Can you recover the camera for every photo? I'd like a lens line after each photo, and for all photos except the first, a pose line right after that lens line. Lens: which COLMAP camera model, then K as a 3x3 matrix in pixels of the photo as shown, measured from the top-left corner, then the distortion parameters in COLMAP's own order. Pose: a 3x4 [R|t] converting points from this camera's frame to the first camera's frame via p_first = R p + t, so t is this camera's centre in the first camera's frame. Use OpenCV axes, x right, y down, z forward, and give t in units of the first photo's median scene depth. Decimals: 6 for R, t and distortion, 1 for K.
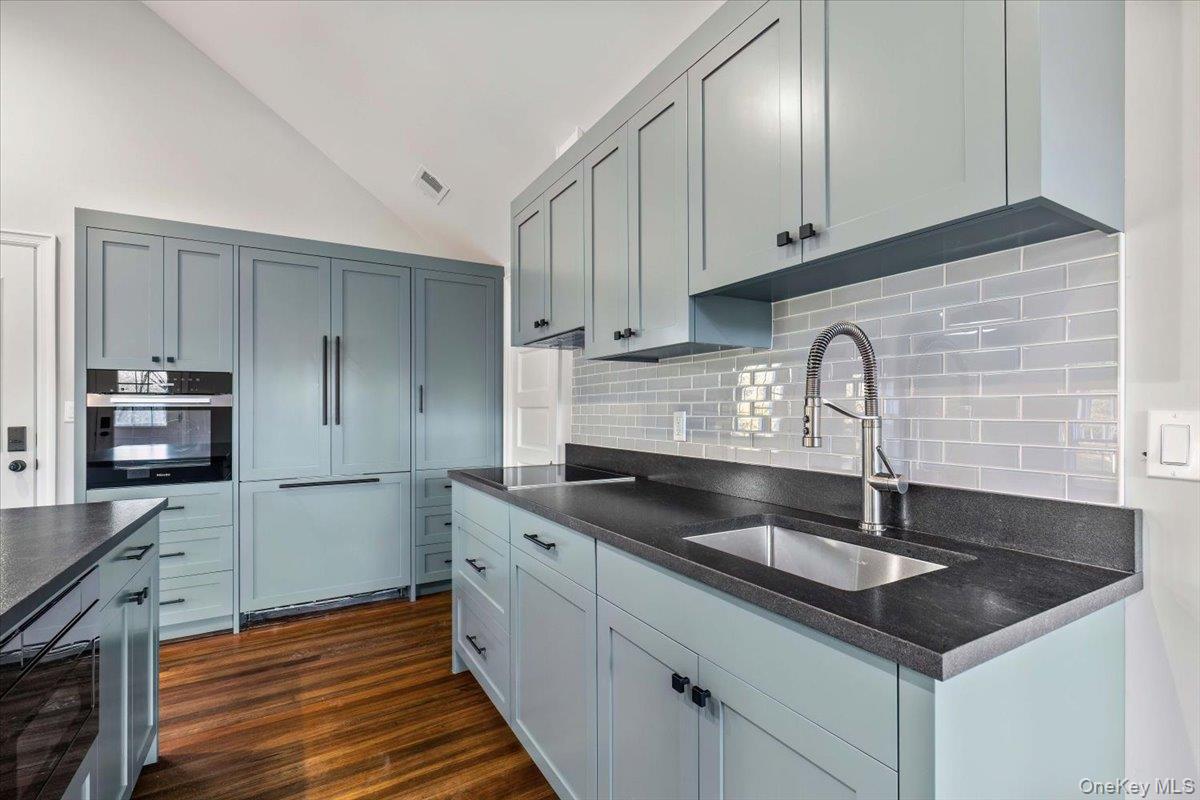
lens RADIAL K [[529.1, 0, 600.6], [0, 529.1, 406.0], [0, 0, 1]] dist [-0.002800, -0.000047]
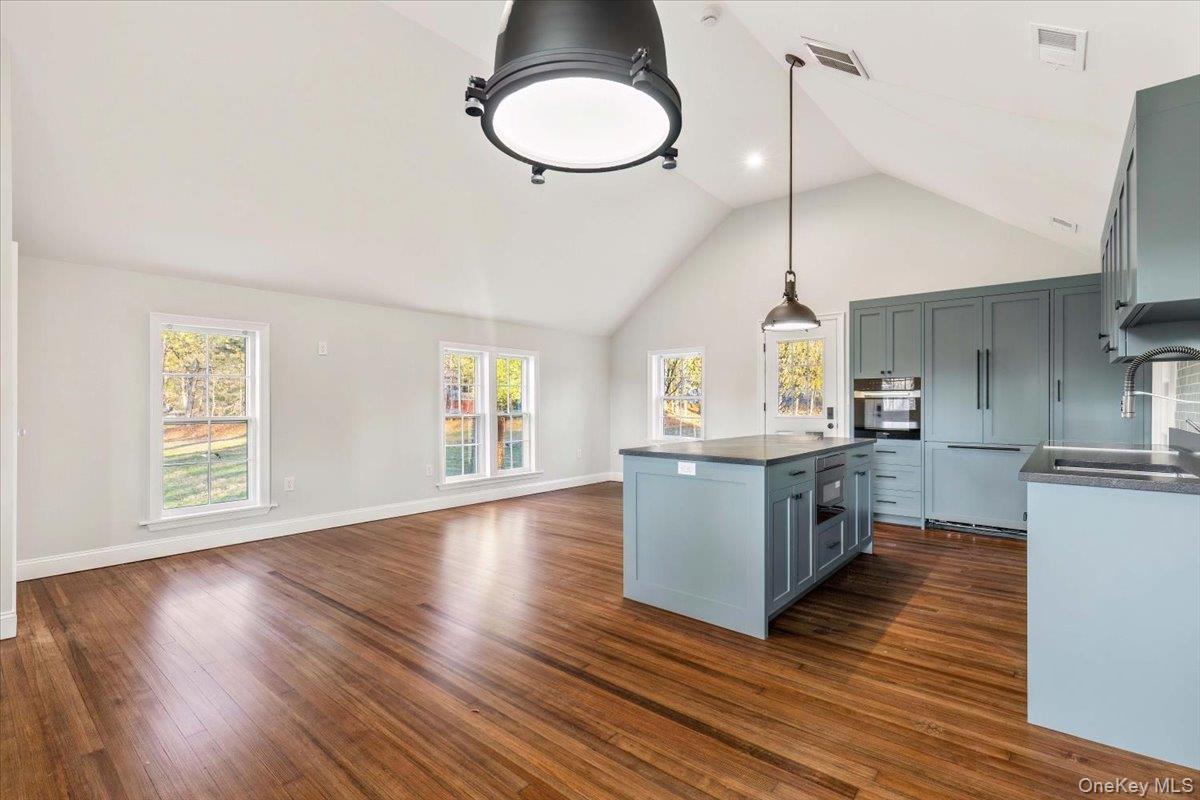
lens RADIAL K [[549.0, 0, 604.9], [0, 549.0, 403.6], [0, 0, 1]] dist [0.001263, 0.000041]
pose [[0.328192, 0.007528, -0.944581, 0.648678], [0.005276, 0.999938, 0.009803, -0.000775], [0.944596, -0.008201, 0.328132, -0.551622]]
